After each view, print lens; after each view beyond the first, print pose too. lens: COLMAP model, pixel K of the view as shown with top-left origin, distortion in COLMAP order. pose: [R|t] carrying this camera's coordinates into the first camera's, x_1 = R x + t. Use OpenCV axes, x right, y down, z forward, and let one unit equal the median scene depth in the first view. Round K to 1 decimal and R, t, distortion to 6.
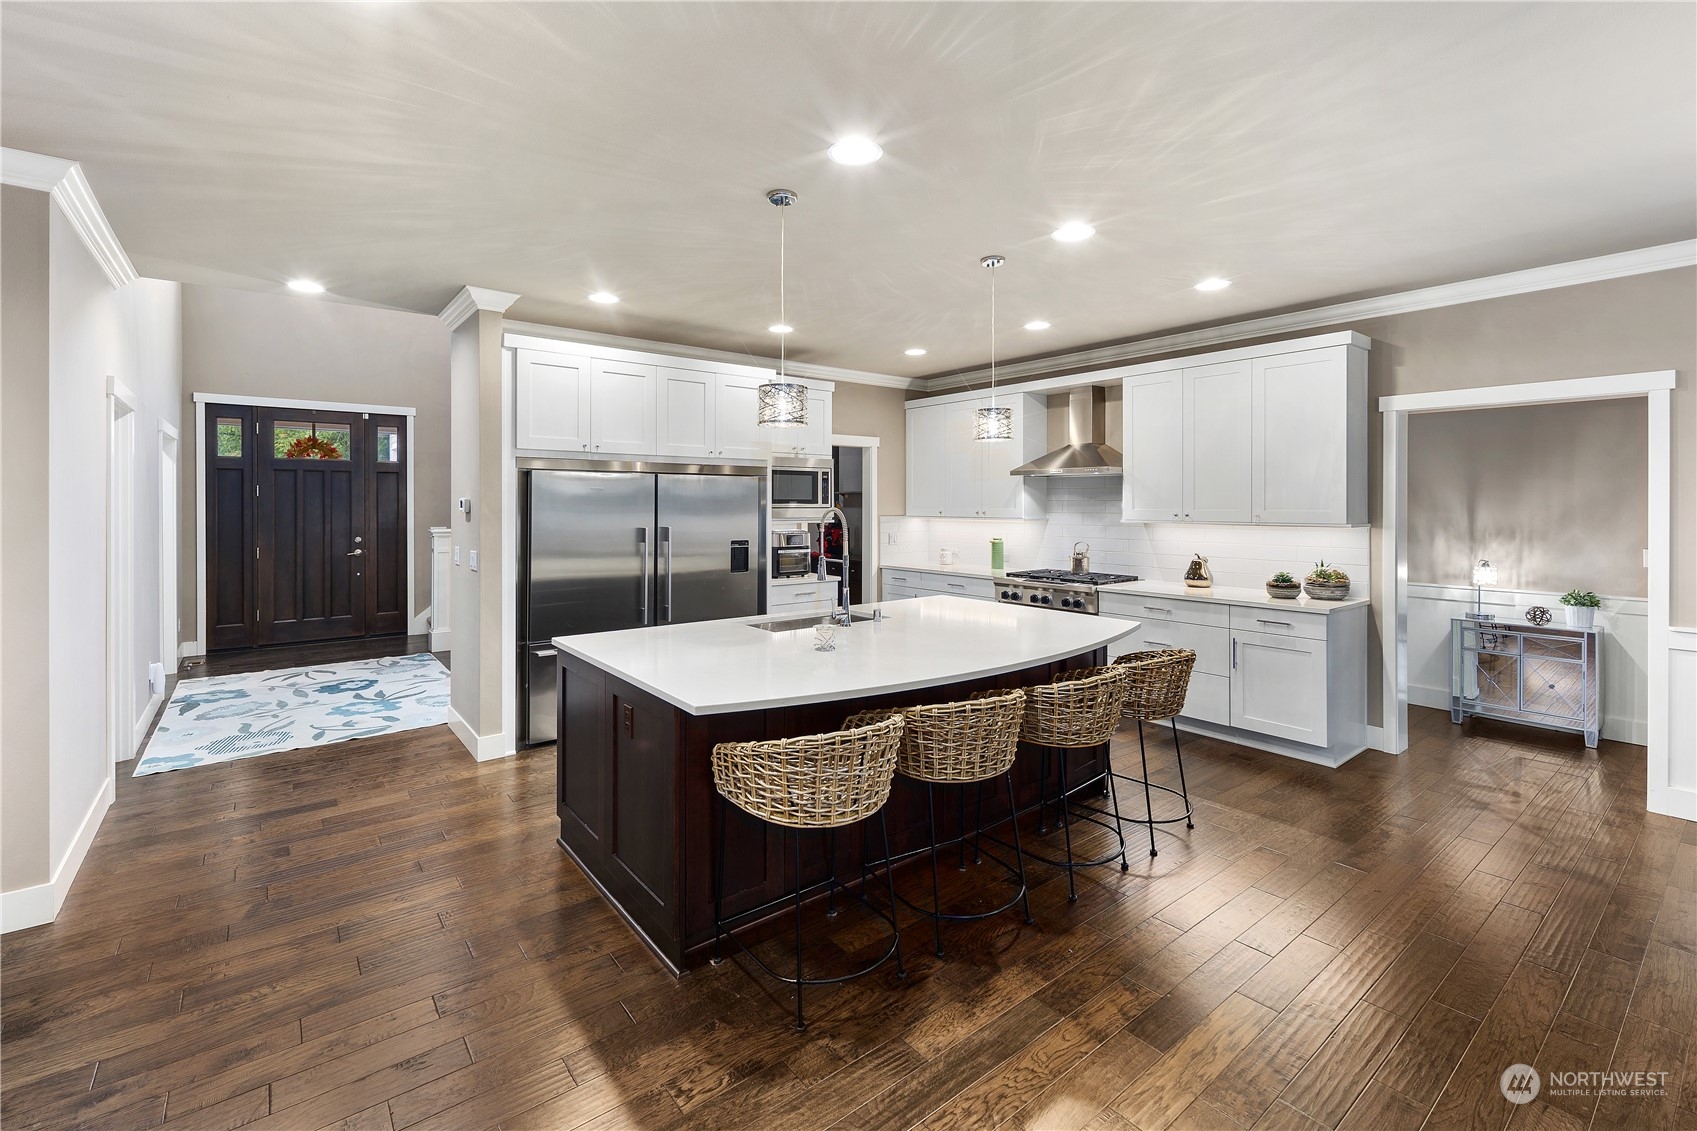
lens RADIAL K [[738.7, 0, 848.1], [0, 738.7, 503.6], [0, 0, 1]] dist [0.001211, -0.000170]
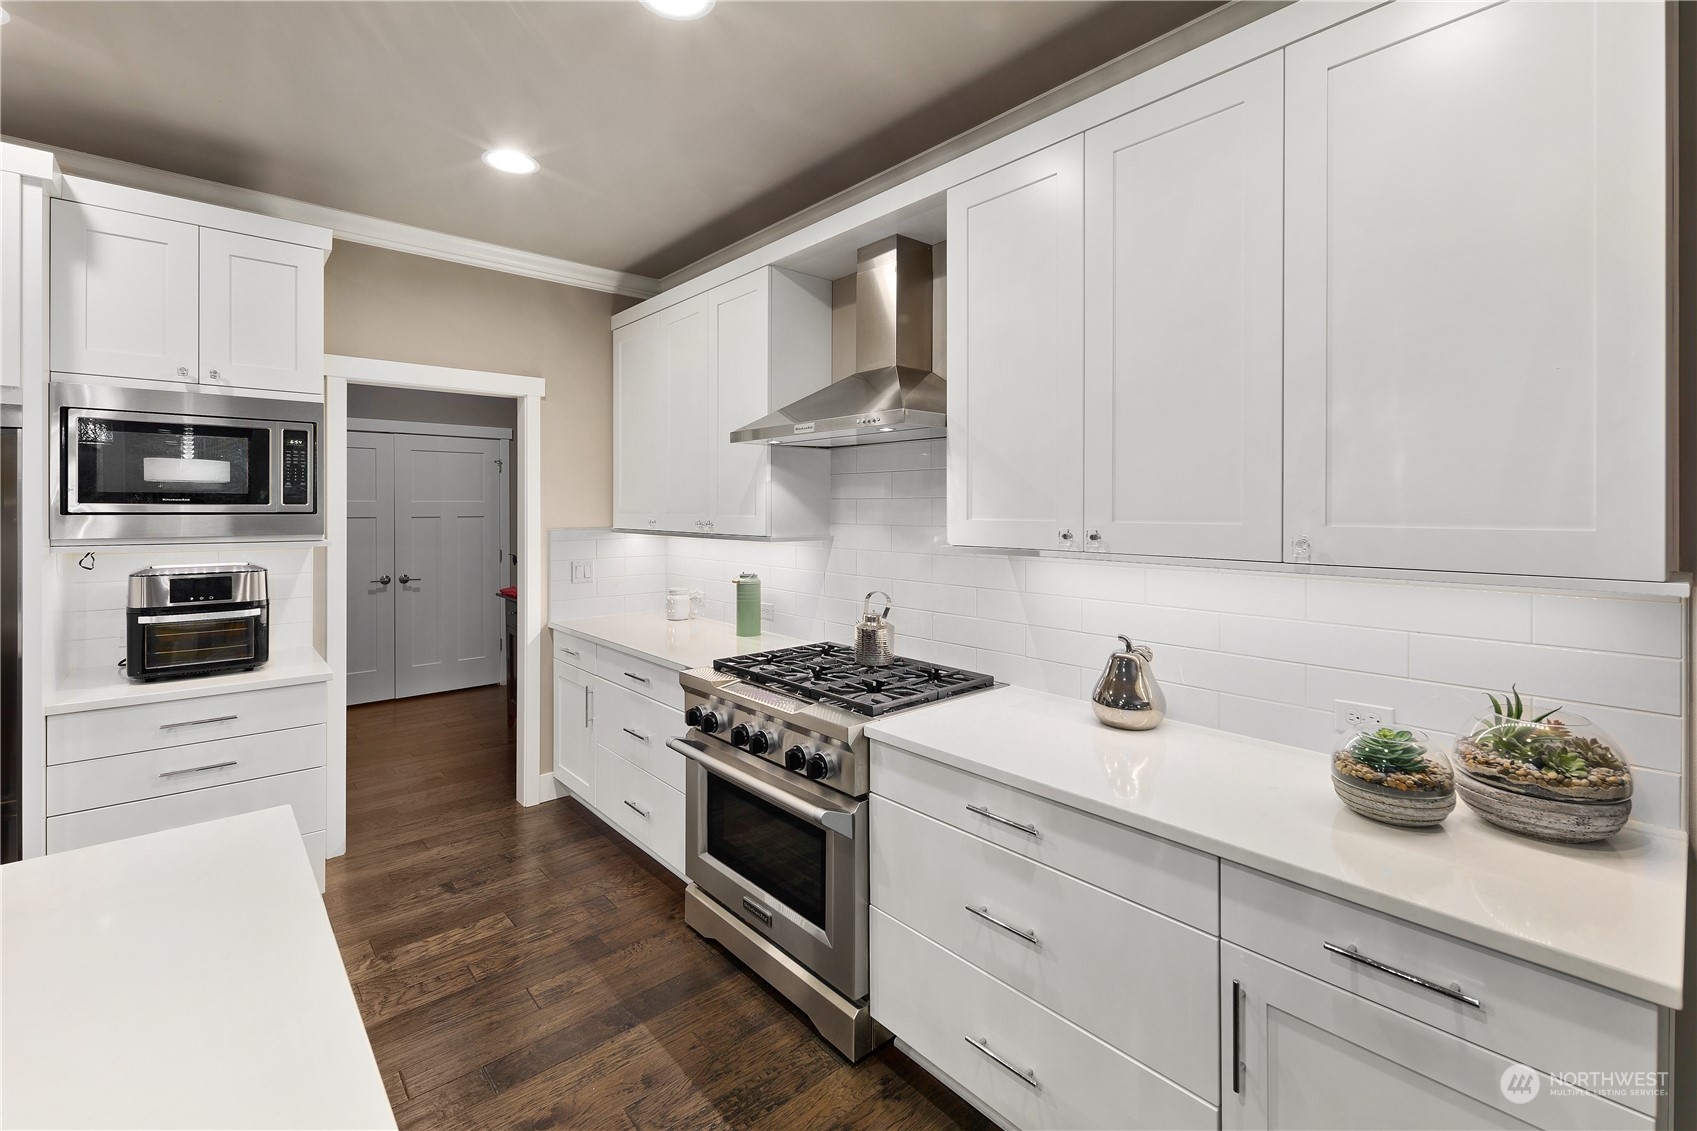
lens RADIAL K [[739.0, 0, 866.5], [0, 739.0, 507.4], [0, 0, 1]] dist [-0.000738, -0.000131]
pose [[0.997483, 0.001415, 0.070894, 0.316765], [-0.001295, 0.999998, -0.001733, 0.002605], [-0.070897, 0.001637, 0.997482, 0.638148]]
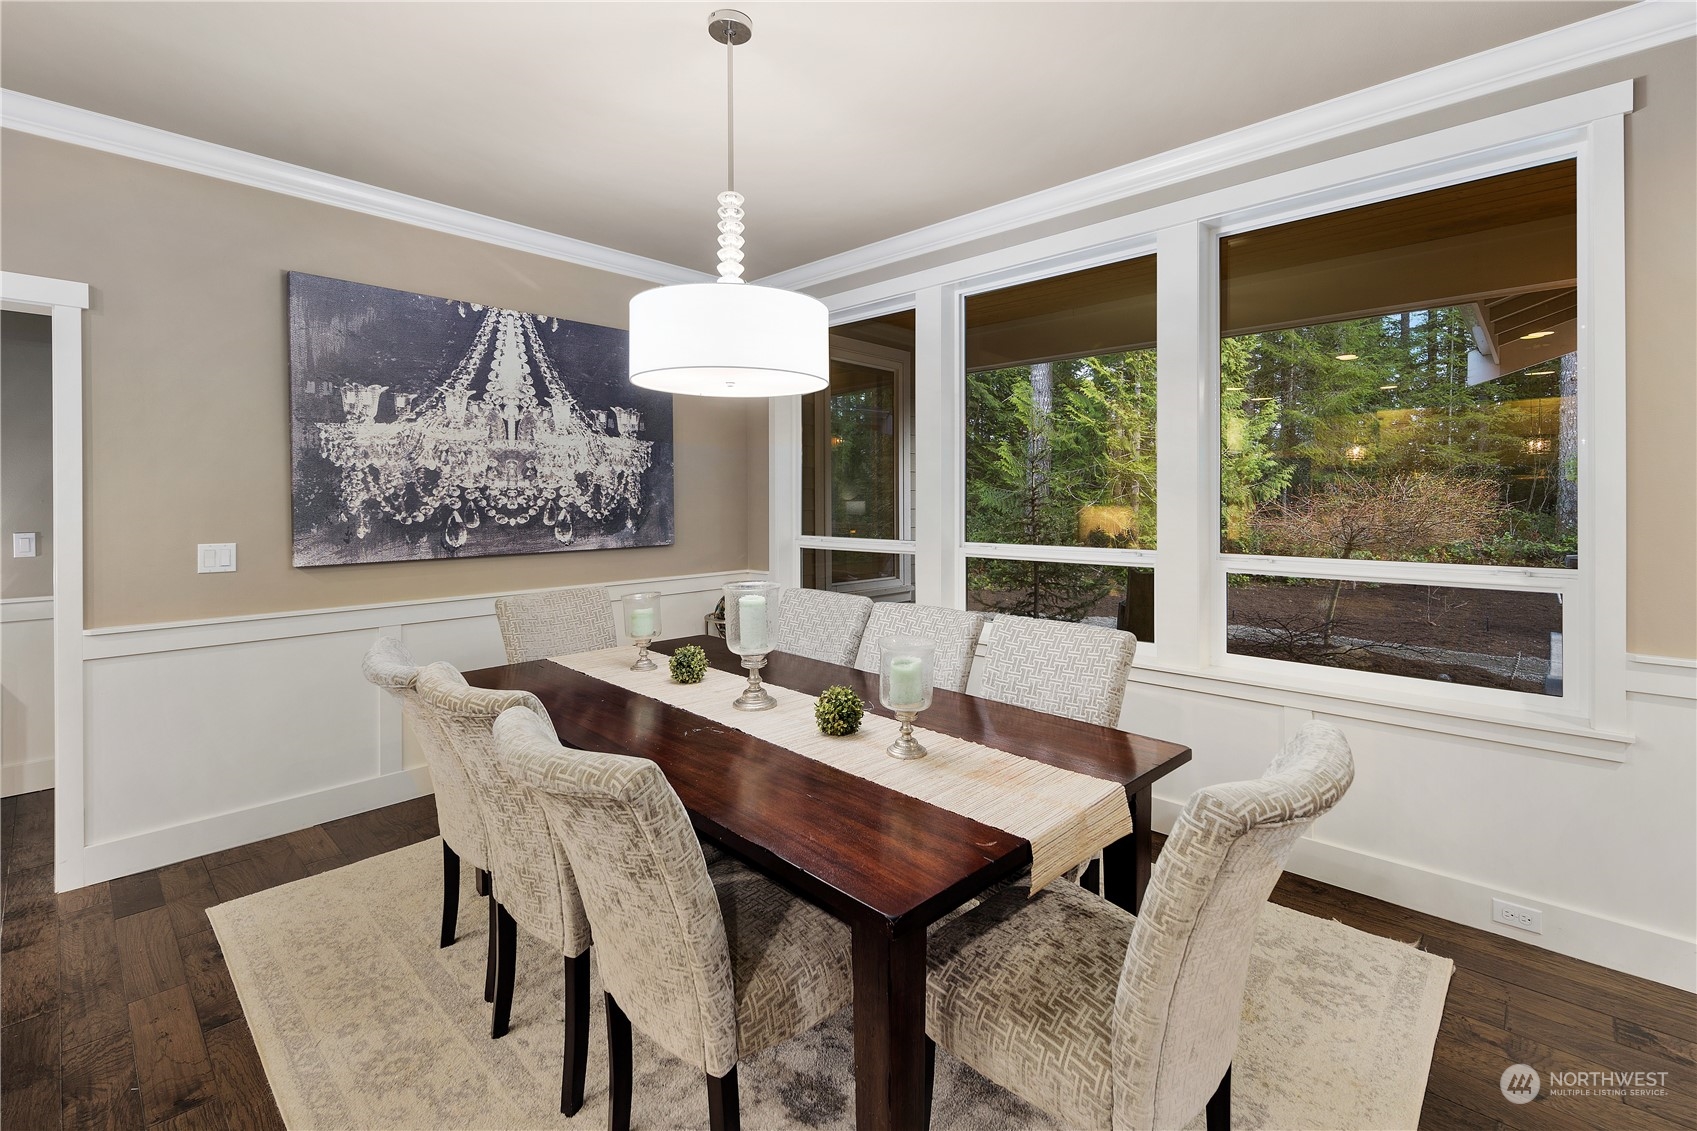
lens RADIAL K [[738.7, 0, 848.1], [0, 738.7, 503.6], [0, 0, 1]] dist [0.001211, -0.000170]
pose [[-0.145722, -0.006061, 0.989307, 0.182813], [0.001680, 0.999978, 0.006374, 0.025101], [-0.989324, 0.002591, -0.145708, 0.242622]]
